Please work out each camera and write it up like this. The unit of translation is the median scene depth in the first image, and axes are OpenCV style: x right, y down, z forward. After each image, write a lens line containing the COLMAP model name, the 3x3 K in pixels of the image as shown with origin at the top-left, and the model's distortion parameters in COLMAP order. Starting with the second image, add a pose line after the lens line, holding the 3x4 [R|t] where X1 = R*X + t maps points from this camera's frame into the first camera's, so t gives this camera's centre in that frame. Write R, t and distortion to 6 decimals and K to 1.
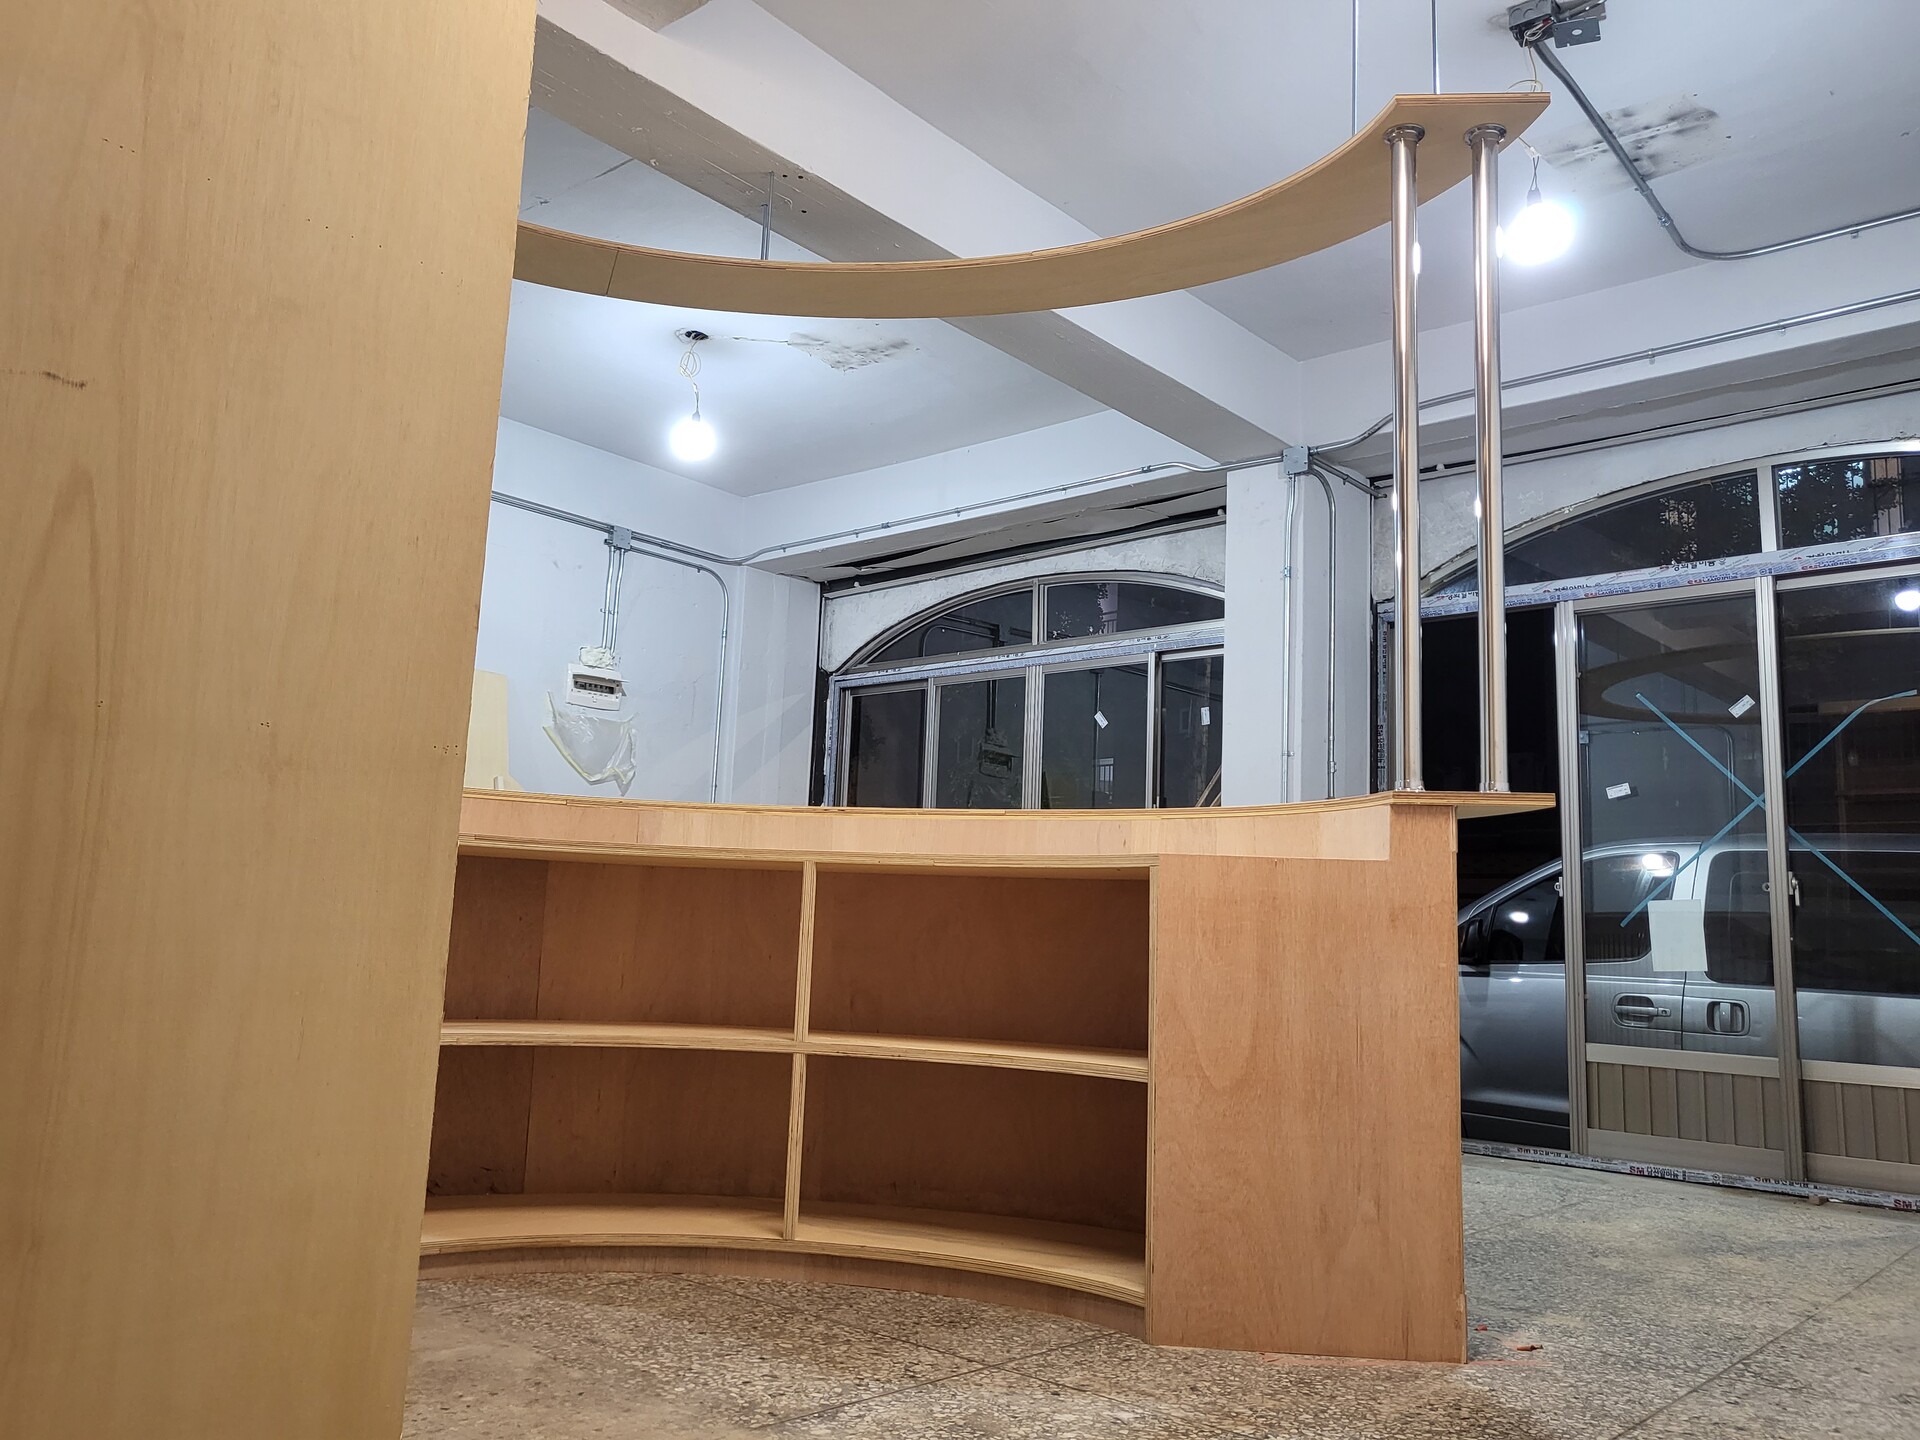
lens RADIAL K [[1491.3, 0, 940.2], [0, 1491.3, 713.1], [0, 0, 1]] dist [-0.012320, 0.050184]
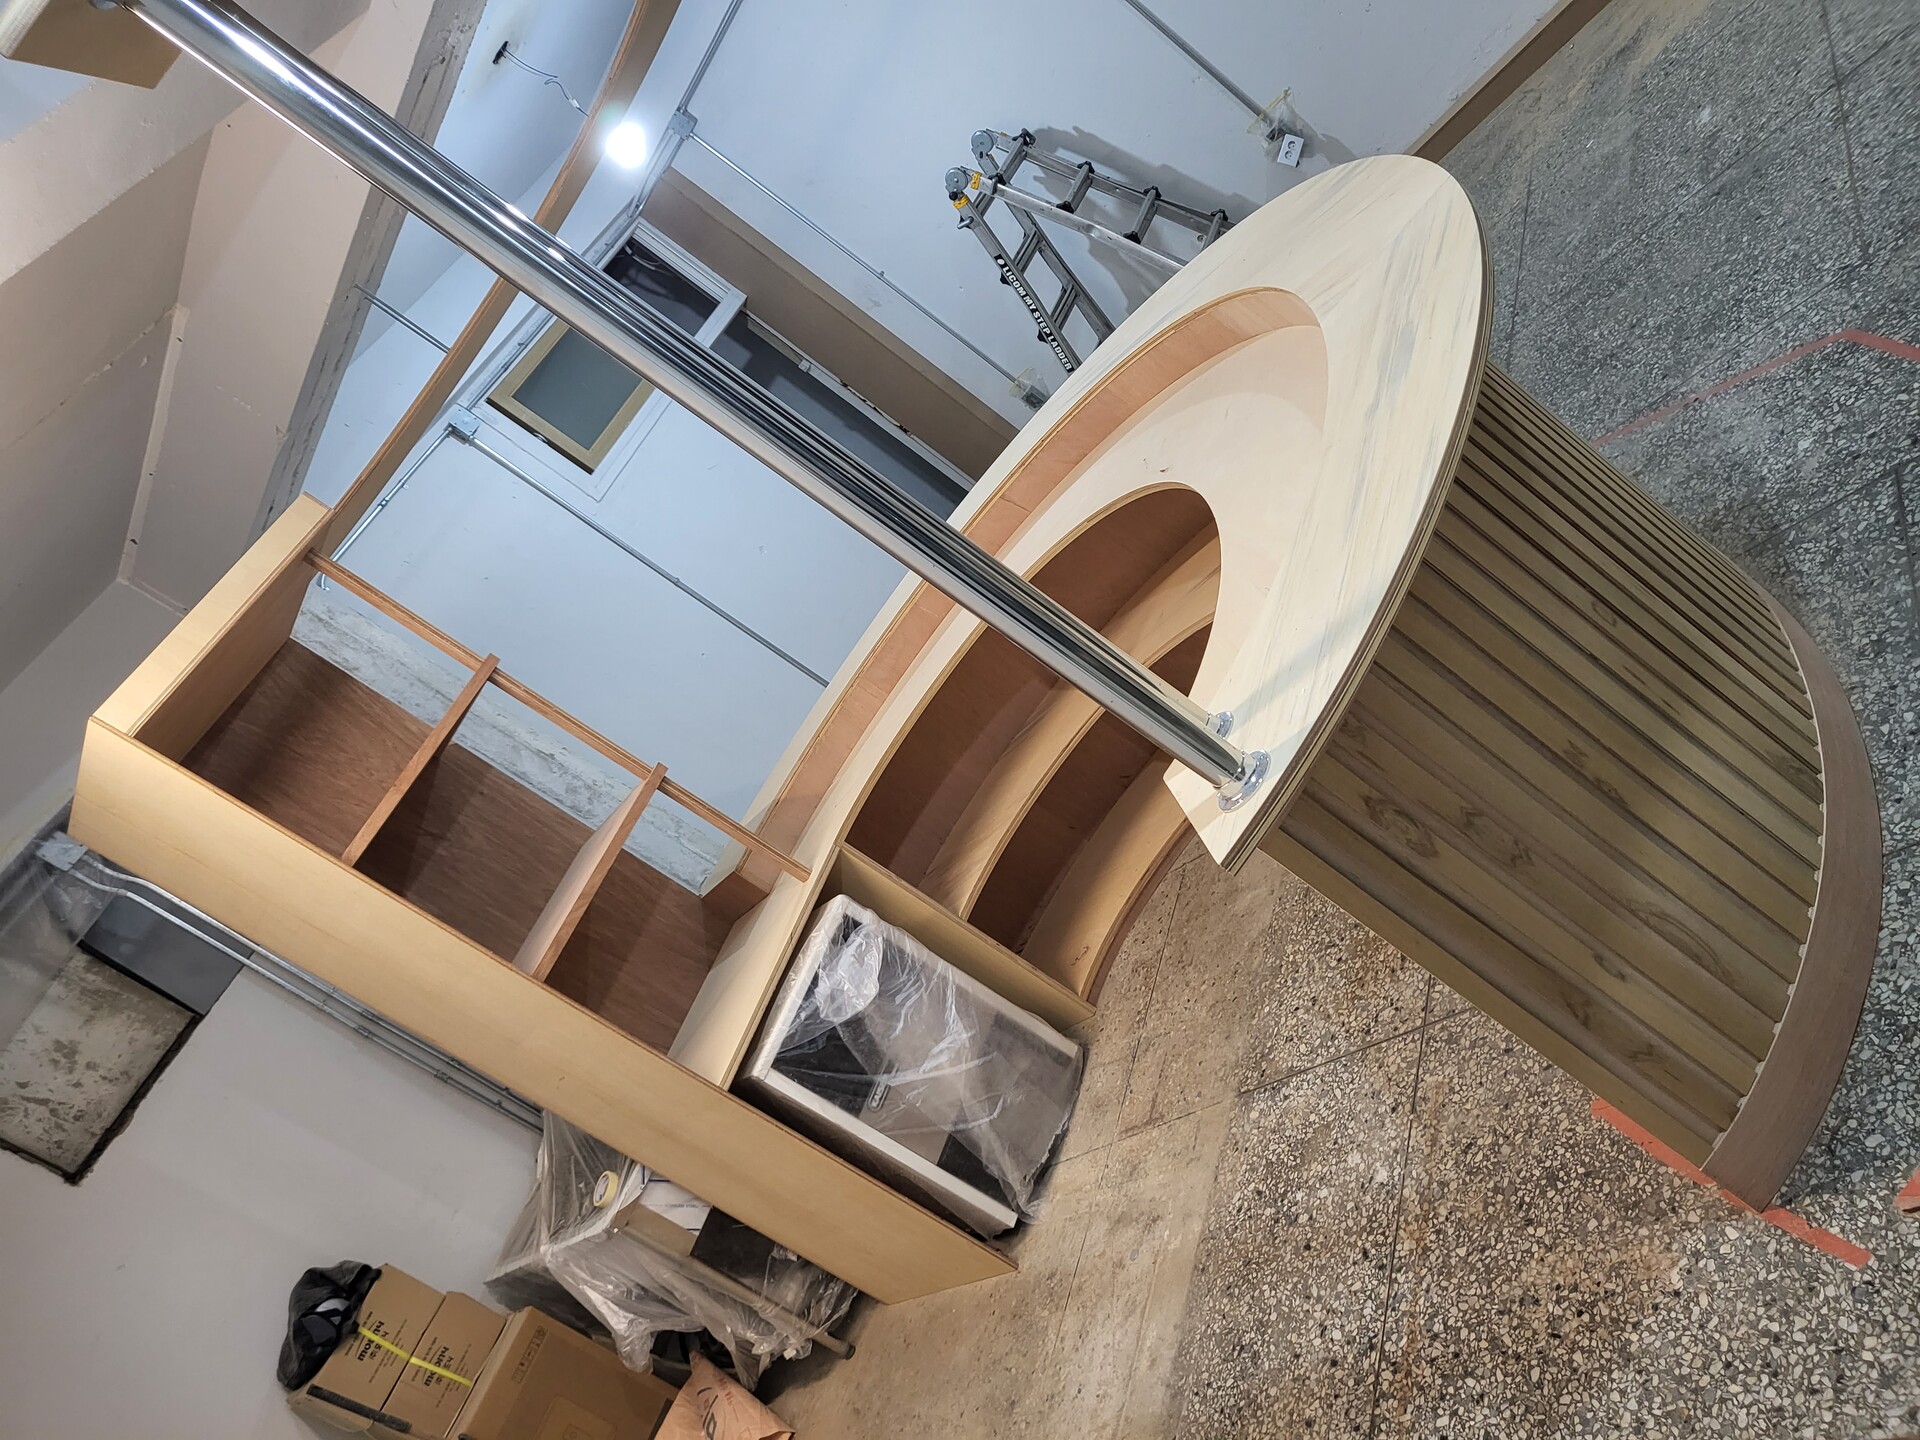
lens RADIAL K [[1491.3, 0, 938.5], [0, 1491.3, 731.8], [0, 0, 1]] dist [-0.012320, 0.050184]
pose [[0.076404, 0.221138, -0.972245, 0.604893], [0.884342, 0.435362, 0.168520, -0.103829], [0.460544, -0.872673, -0.162298, 0.684334]]
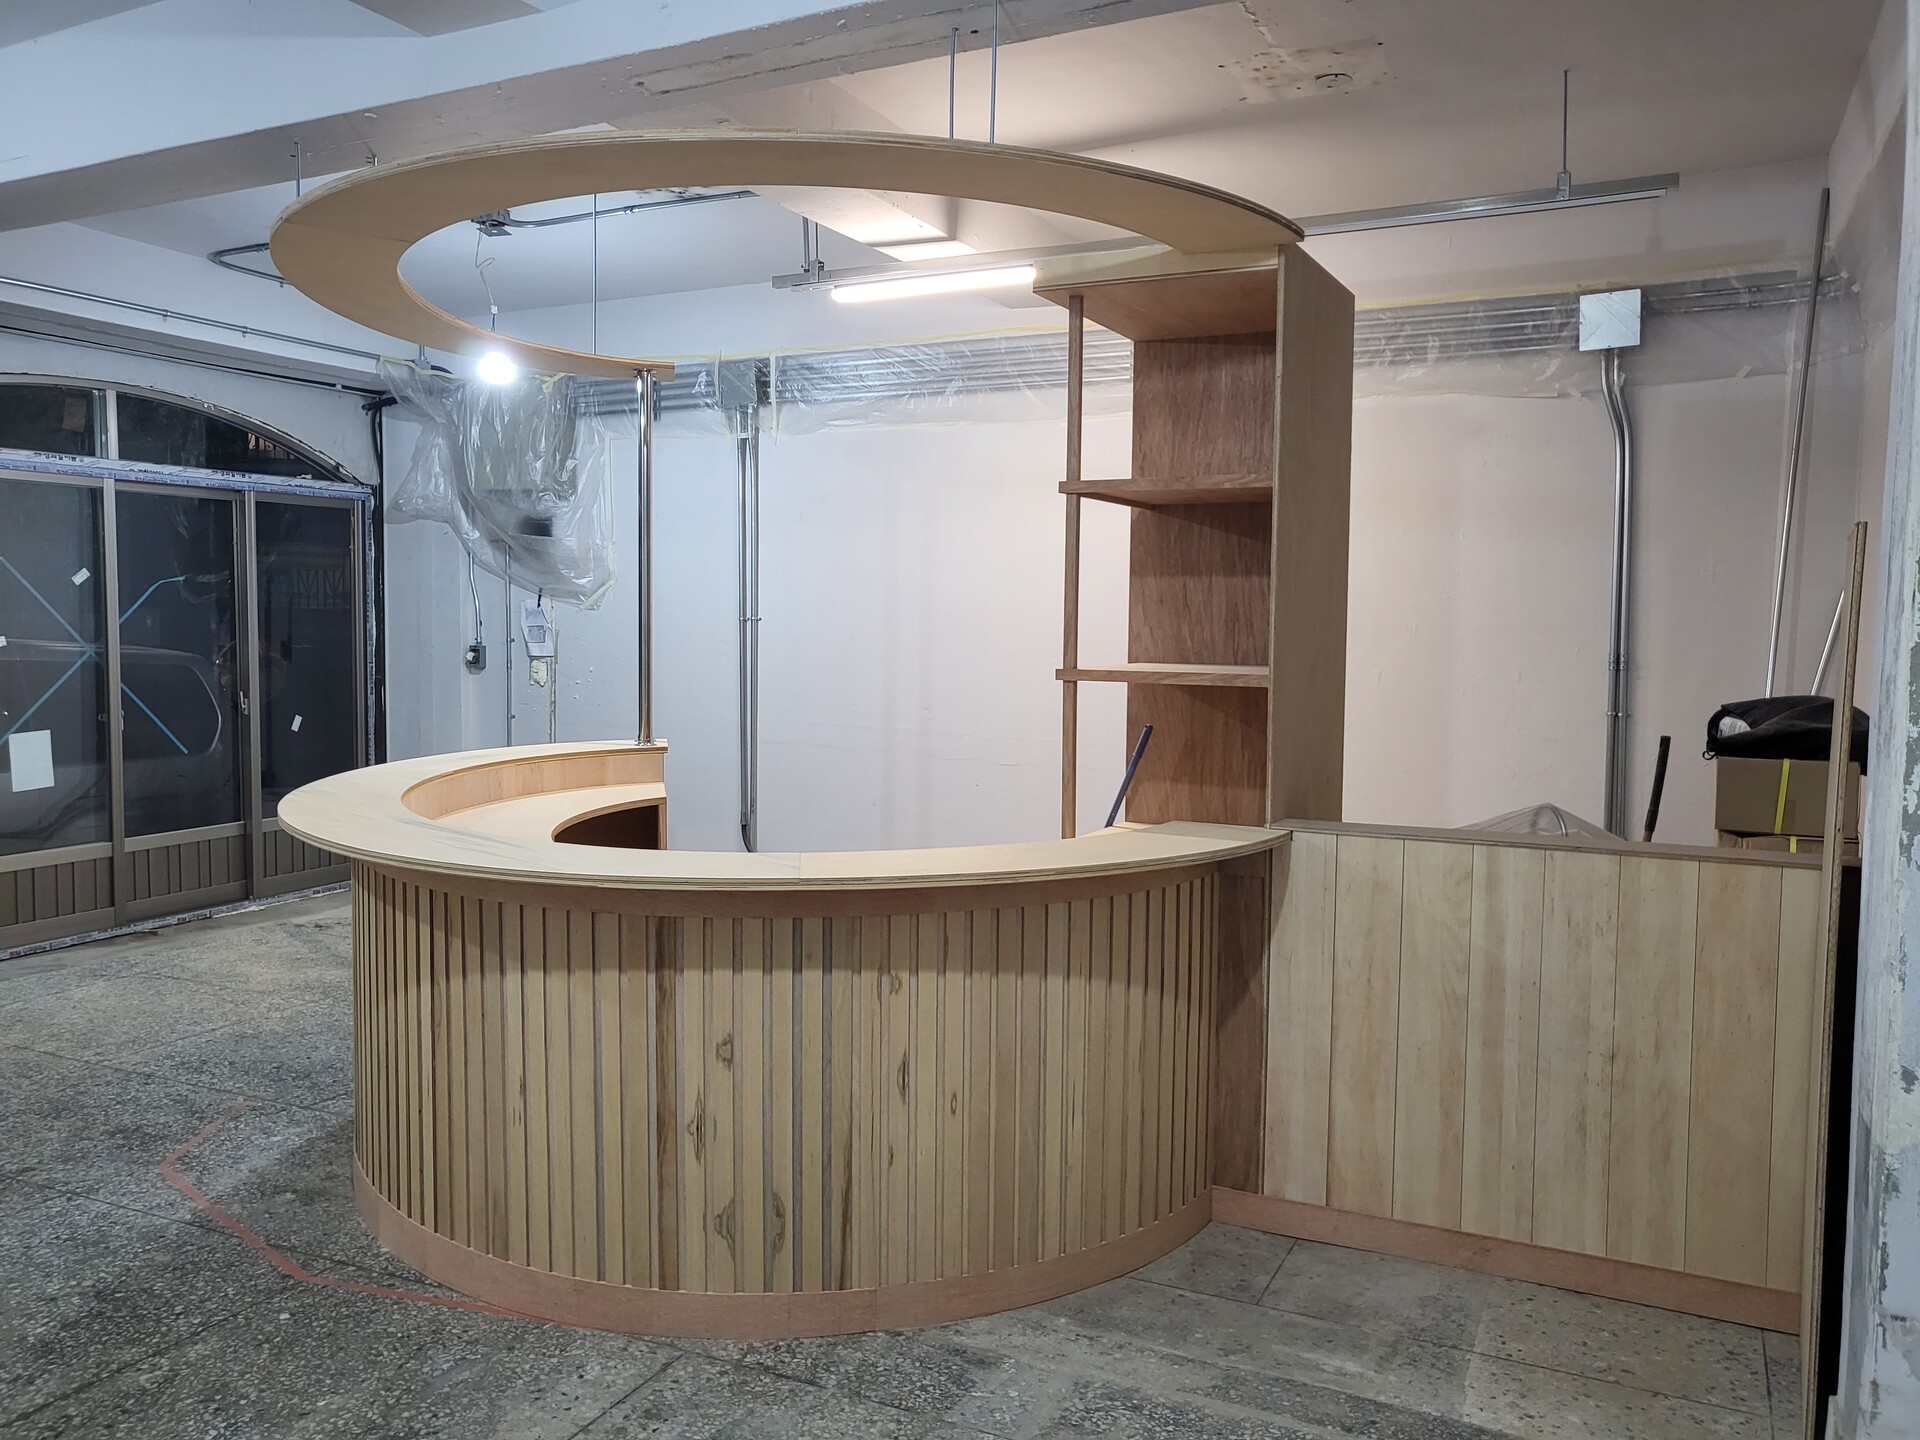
lens RADIAL K [[1491.3, 0, 945.3], [0, 1491.3, 716.7], [0, 0, 1]] dist [-0.012320, 0.050184]
pose [[-0.261617, -0.110229, 0.958857, -1.059260], [-0.167675, 0.983541, 0.067317, -0.114835], [-0.950495, -0.143165, -0.275794, 0.759168]]
